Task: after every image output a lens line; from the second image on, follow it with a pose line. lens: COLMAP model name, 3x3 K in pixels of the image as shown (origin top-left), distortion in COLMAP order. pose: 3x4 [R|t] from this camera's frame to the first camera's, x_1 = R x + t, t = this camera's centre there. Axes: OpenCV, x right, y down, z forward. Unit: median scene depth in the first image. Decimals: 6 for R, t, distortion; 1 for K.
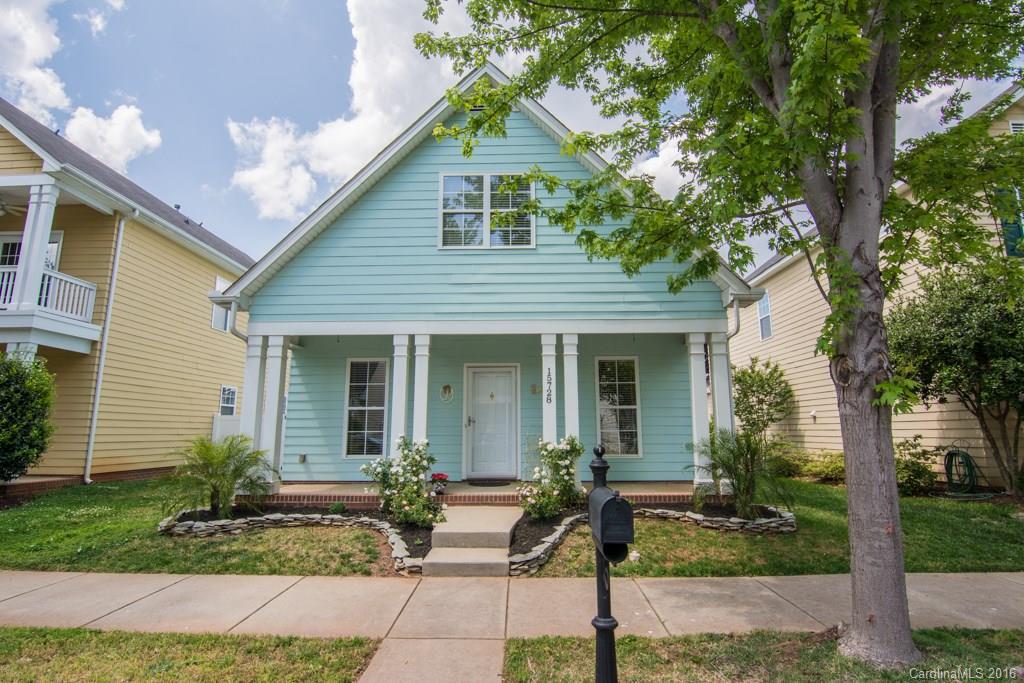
lens RADIAL K [[496.5, 0, 515.6], [0, 496.5, 343.7], [0, 0, 1]] dist [-0.007876, -0.010217]
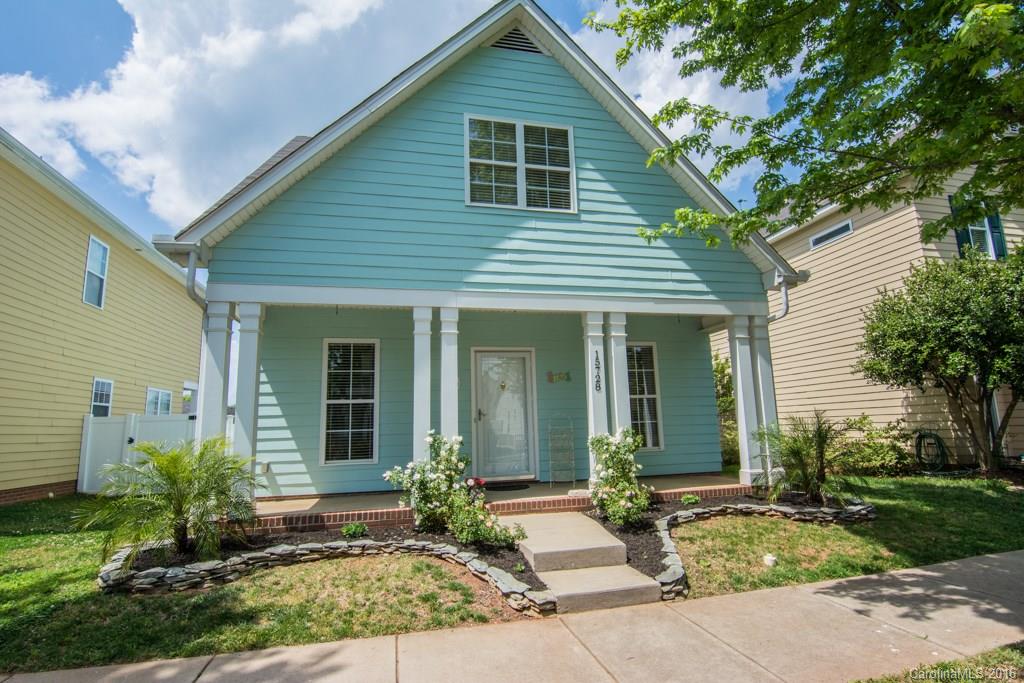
lens RADIAL K [[496.5, 0, 515.6], [0, 496.5, 343.7], [0, 0, 1]] dist [-0.007876, -0.010217]
pose [[0.968384, 0.015791, 0.248965, -0.287238], [-0.016158, 0.999869, -0.000570, 0.039454], [-0.248941, -0.003470, 0.968512, 0.188766]]
